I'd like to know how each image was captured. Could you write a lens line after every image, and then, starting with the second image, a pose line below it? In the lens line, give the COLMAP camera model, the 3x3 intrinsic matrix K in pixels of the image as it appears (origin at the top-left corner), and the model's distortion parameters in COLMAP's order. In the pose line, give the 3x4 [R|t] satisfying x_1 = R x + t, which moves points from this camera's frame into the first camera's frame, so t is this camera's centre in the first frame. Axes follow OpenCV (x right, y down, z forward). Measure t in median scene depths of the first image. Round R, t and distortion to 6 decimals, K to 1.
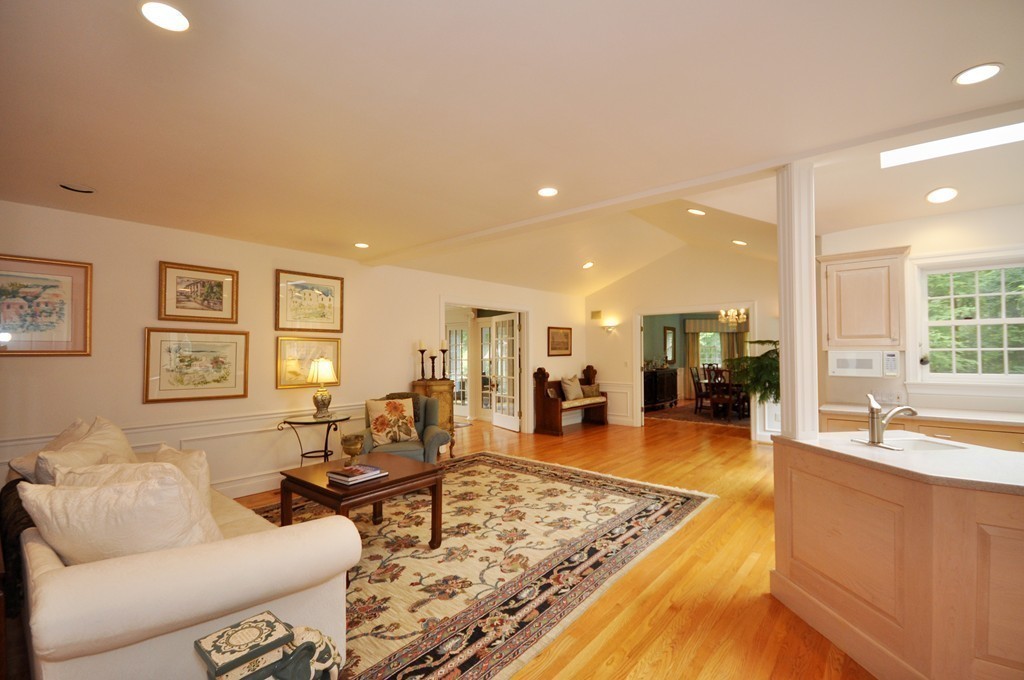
lens RADIAL K [[448.5, 0, 517.2], [0, 448.5, 342.4], [0, 0, 1]] dist [-0.008838, -0.000070]
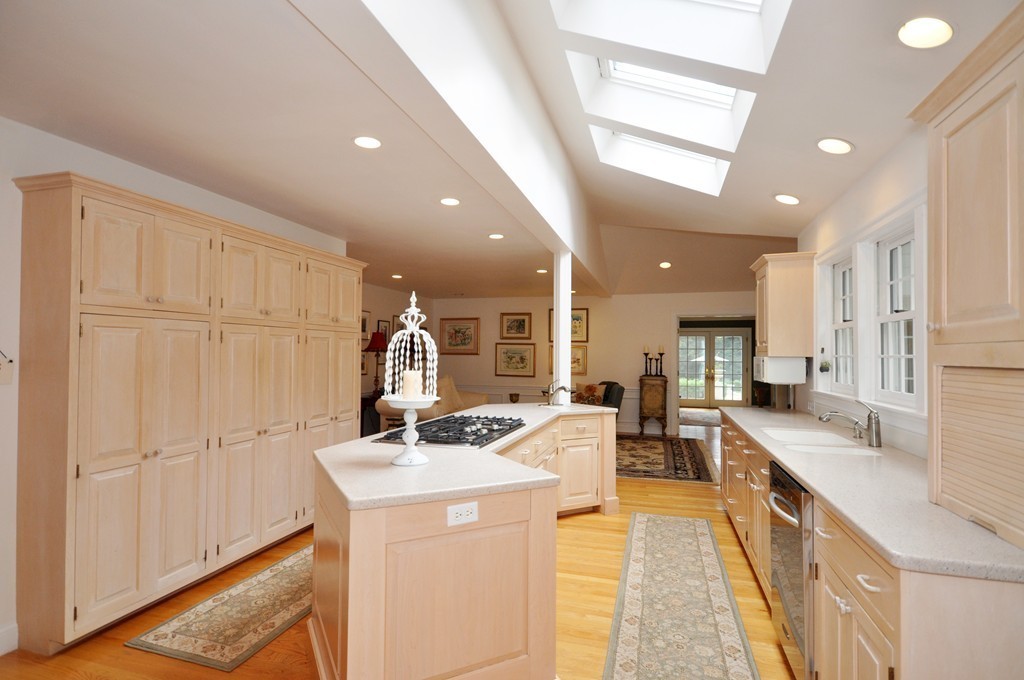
lens RADIAL K [[555.8, 0, 510.9], [0, 555.8, 344.6], [0, 0, 1]] dist [0.002655, 0.003904]
pose [[0.406269, -0.011038, -0.913687, 1.576862], [0.011713, 0.999908, -0.006871, -0.003755], [0.913678, -0.007911, 0.406361, -0.075724]]
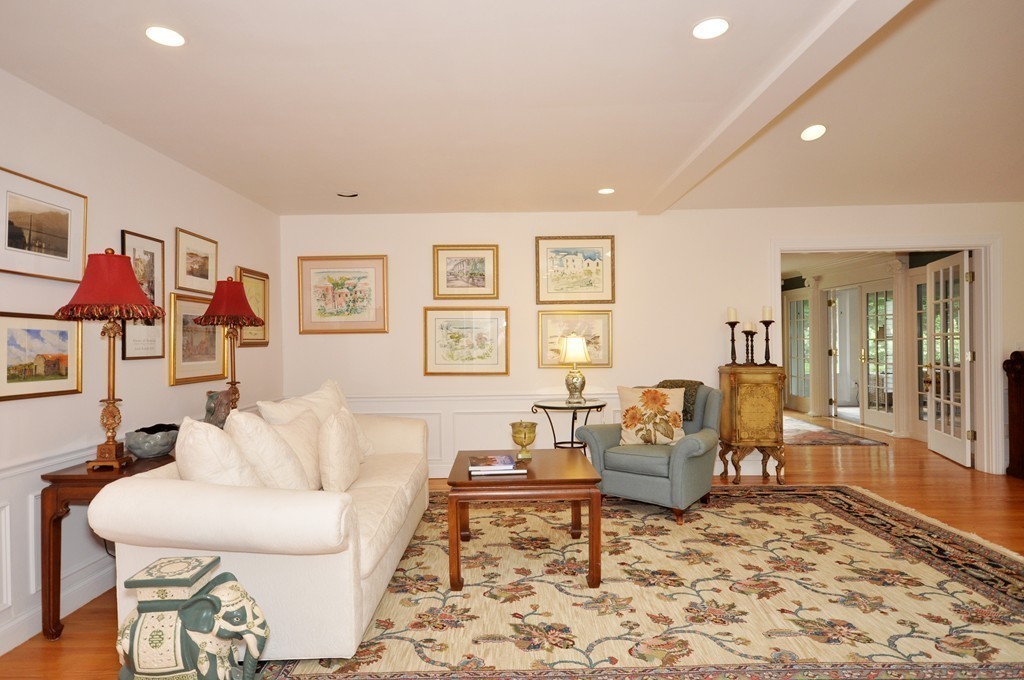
lens RADIAL K [[555.8, 0, 508.3], [0, 555.8, 346.7], [0, 0, 1]] dist [0.002655, 0.003904]
pose [[0.635710, 0.004119, -0.771917, 0.319979], [0.029040, 0.999150, 0.029248, 0.026738], [0.771382, -0.041010, 0.635050, 0.245816]]
